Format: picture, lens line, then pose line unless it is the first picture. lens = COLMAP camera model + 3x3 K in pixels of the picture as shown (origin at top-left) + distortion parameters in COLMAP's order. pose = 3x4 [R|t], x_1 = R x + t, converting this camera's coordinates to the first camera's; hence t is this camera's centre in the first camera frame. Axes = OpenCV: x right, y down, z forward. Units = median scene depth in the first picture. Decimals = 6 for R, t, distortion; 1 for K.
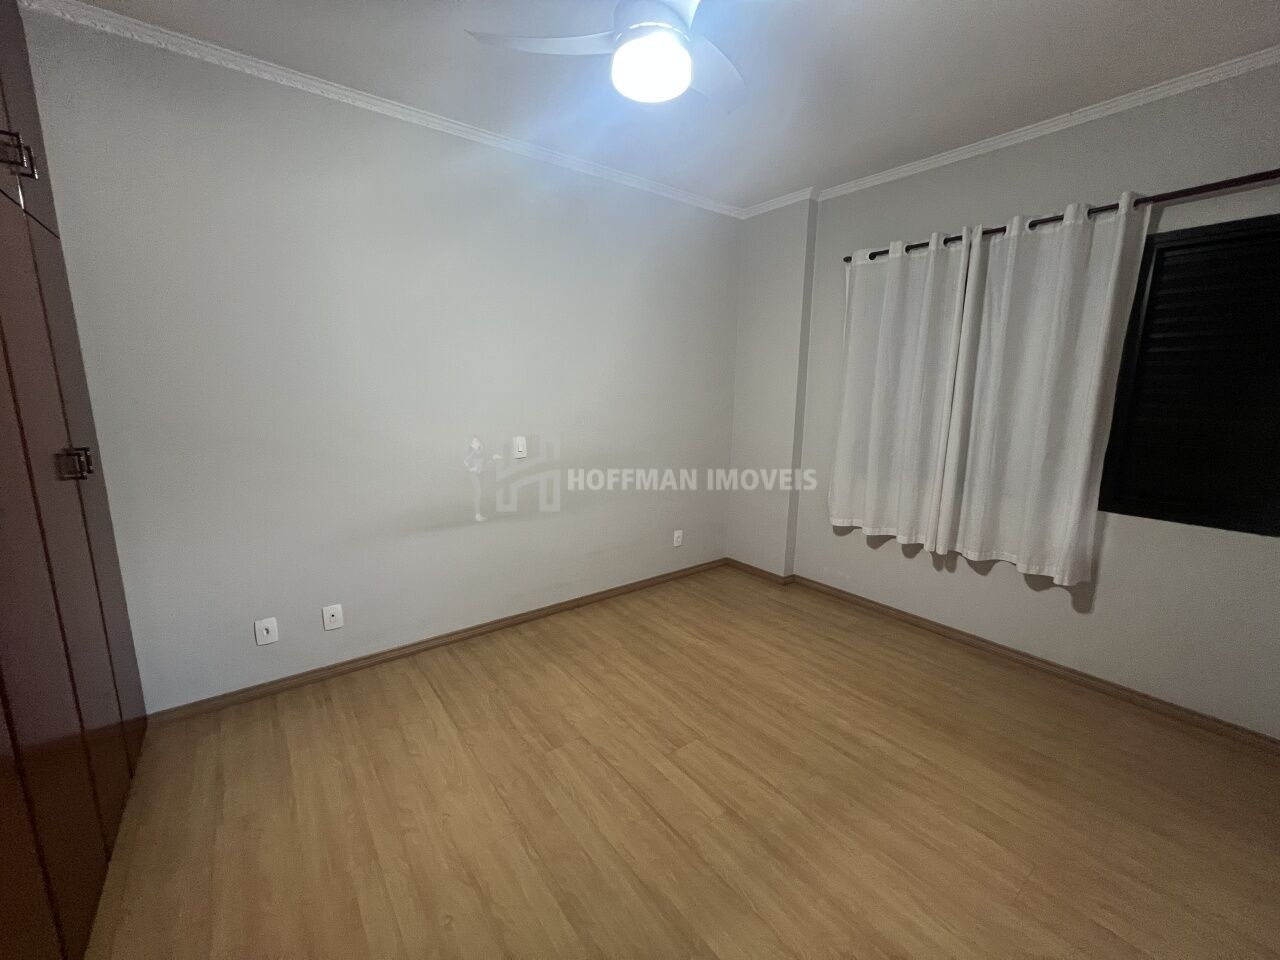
lens RADIAL K [[512.9, 0, 641.2], [0, 512.9, 478.8], [0, 0, 1]] dist [-0.002909, 0.000005]
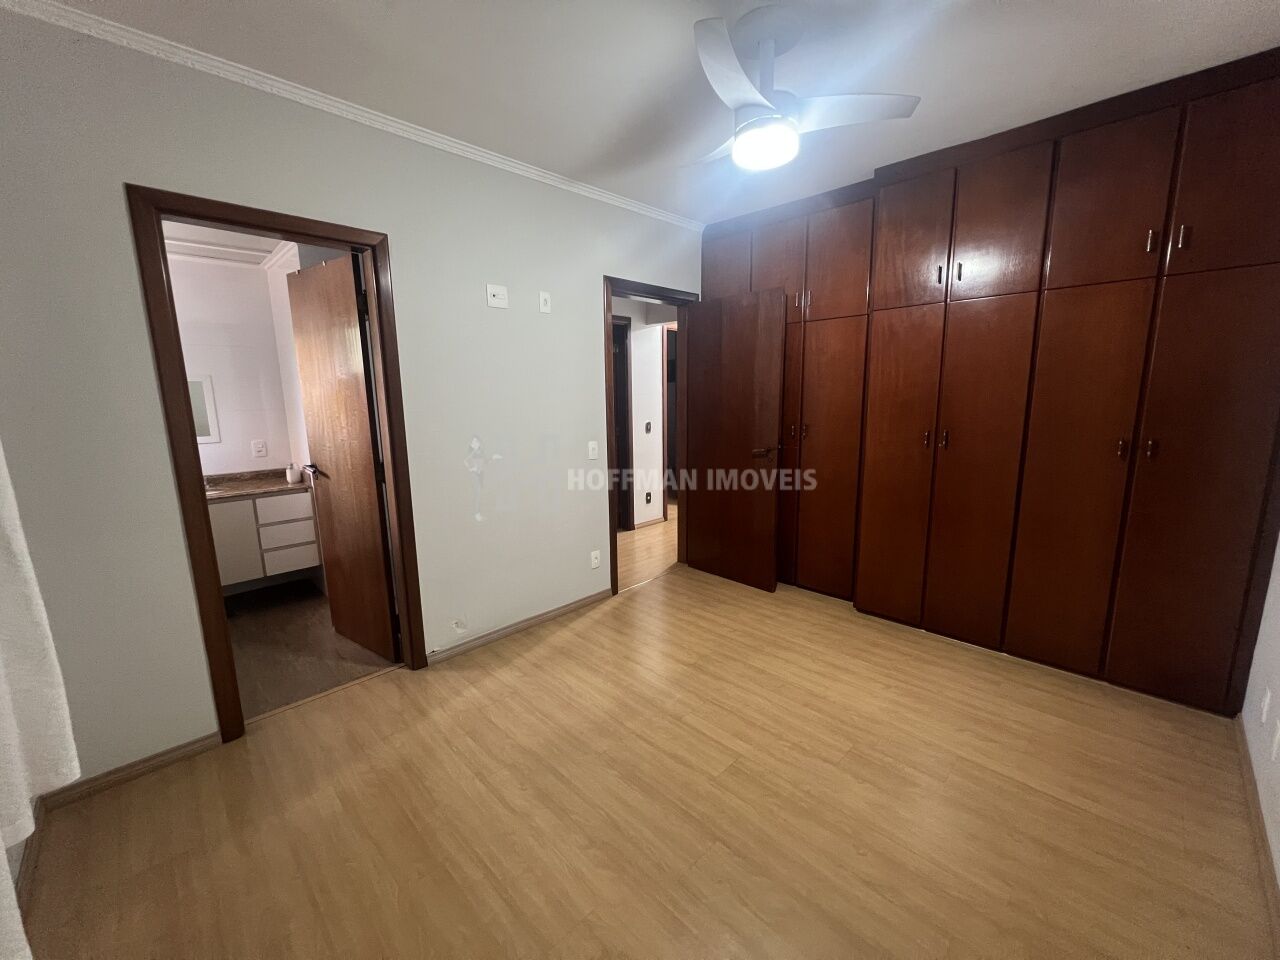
lens RADIAL K [[512.9, 0, 640.9], [0, 512.9, 481.7], [0, 0, 1]] dist [-0.002909, 0.000005]
pose [[-0.992071, 0.019910, -0.124091, 0.362287], [-0.023256, 0.941238, 0.336944, -0.314410], [0.123507, 0.337158, -0.933312, 1.739570]]
